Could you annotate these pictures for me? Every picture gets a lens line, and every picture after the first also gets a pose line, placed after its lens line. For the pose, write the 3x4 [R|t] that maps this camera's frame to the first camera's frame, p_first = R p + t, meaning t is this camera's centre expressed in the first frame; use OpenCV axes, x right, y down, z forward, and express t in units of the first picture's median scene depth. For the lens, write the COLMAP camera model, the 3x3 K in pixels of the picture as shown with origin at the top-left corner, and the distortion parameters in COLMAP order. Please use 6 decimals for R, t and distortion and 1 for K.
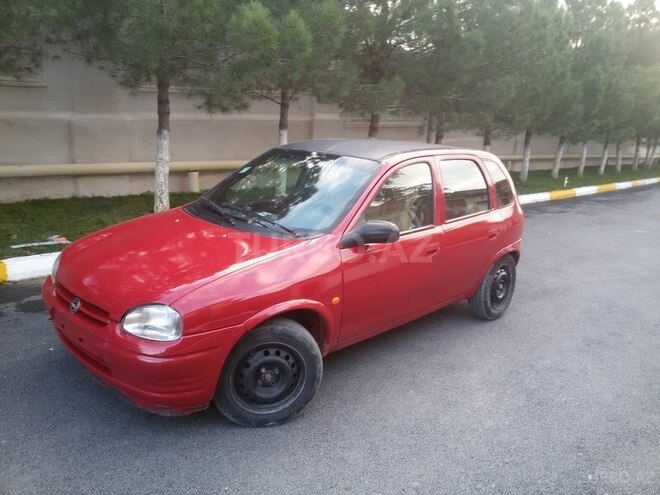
lens RADIAL K [[546.9, 0, 291.4], [0, 546.9, 247.6], [0, 0, 1]] dist [-0.010246, -0.003972]
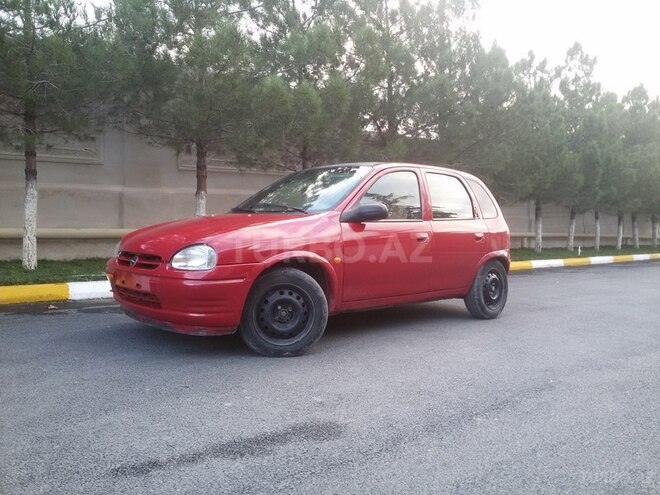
lens RADIAL K [[546.9, 0, 291.4], [0, 546.9, 247.6], [0, 0, 1]] dist [-0.010246, -0.003972]
pose [[0.997945, -0.030296, -0.056457, 0.031077], [0.018108, 0.978583, -0.205055, 0.213200], [0.061460, 0.203611, 0.977121, -0.154672]]
